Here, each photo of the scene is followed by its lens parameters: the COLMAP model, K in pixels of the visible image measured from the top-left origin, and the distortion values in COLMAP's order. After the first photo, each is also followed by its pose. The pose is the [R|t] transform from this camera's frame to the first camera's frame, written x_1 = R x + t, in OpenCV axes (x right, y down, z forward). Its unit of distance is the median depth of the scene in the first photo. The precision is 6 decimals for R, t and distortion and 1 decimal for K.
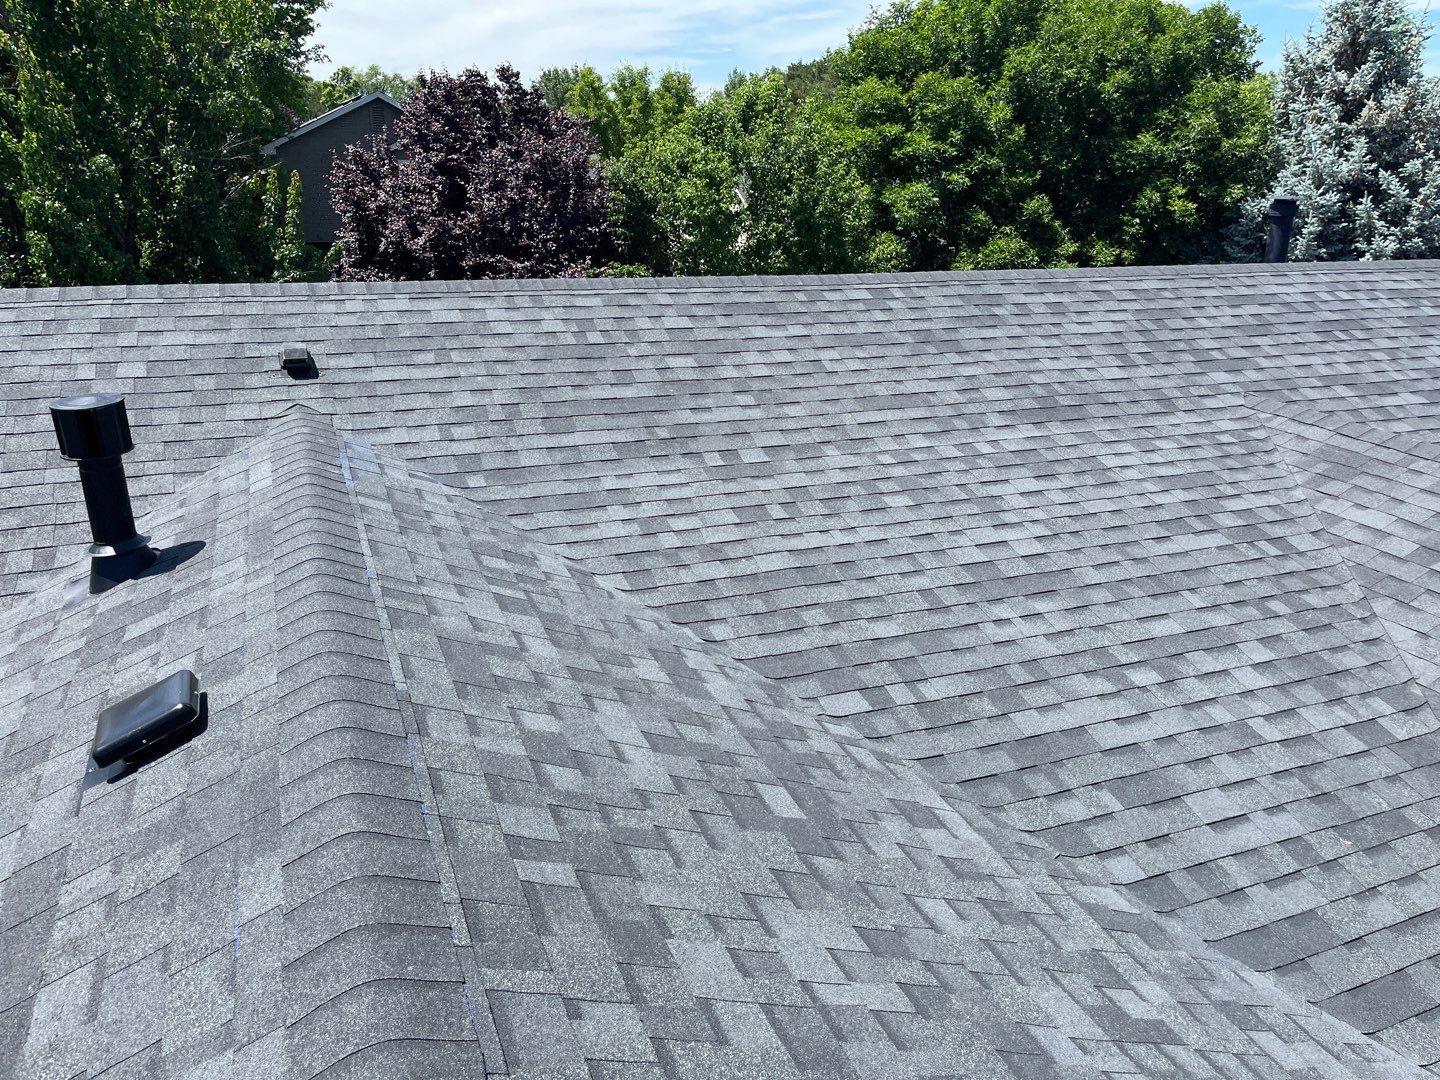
lens RADIAL K [[1092.5, 0, 723.7], [0, 1092.5, 525.0], [0, 0, 1]] dist [0.067762, -0.082027]
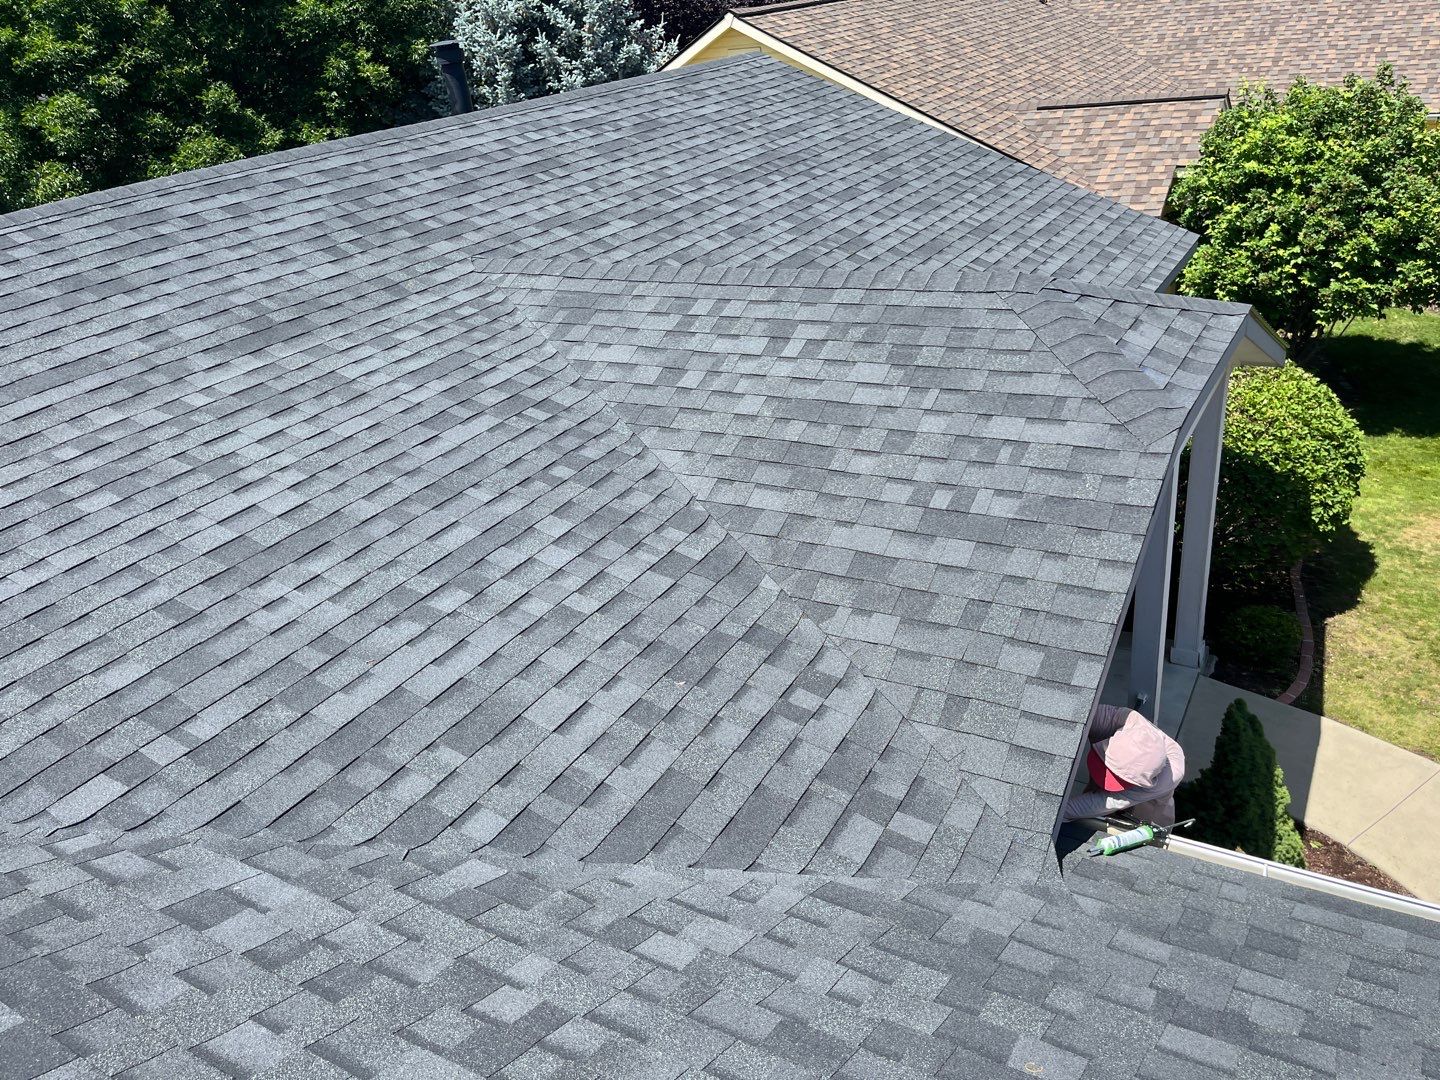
lens RADIAL K [[1089.5, 0, 727.0], [0, 1089.5, 537.0], [0, 0, 1]] dist [0.041374, -0.047377]
pose [[0.795970, -0.364448, 0.483331, 0.139344], [0.311572, 0.931224, 0.189066, -0.007949], [-0.518994, 0.000102, 0.854778, 0.114192]]
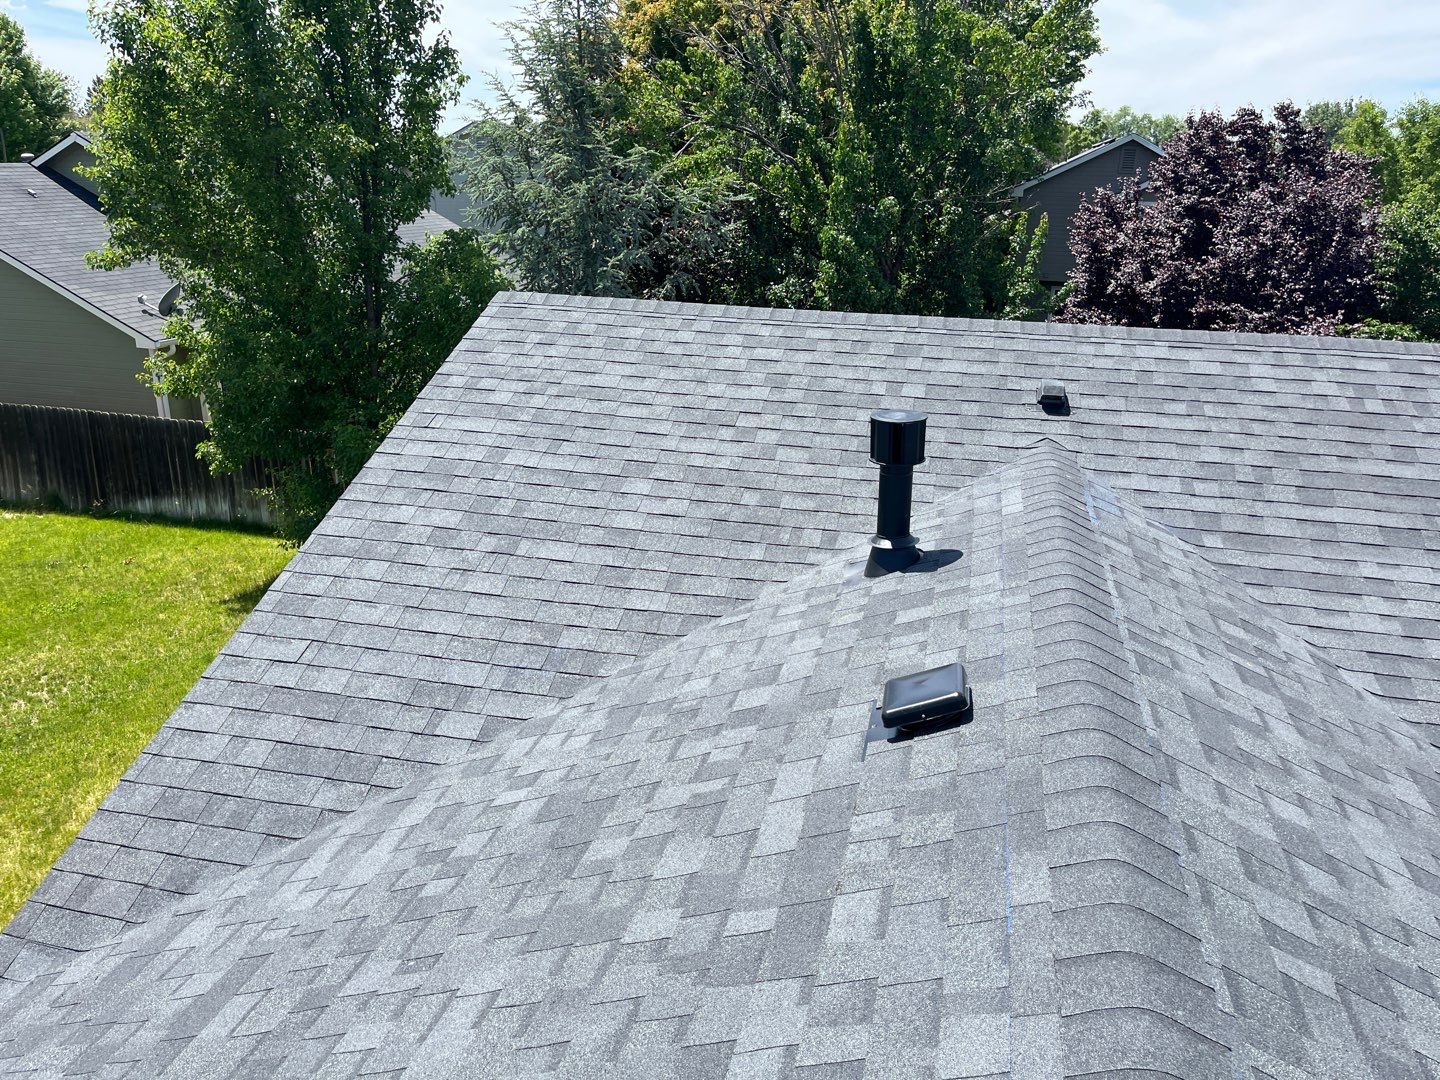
lens RADIAL K [[1084.8, 0, 720.0], [0, 1084.8, 540.0], [0, 0, 1]] dist [0.081421, -0.097169]
pose [[0.817744, 0.186666, -0.544472, -0.047633], [-0.197051, 0.979582, 0.039888, 0.005199], [0.540800, 0.074671, 0.837830, -0.034771]]
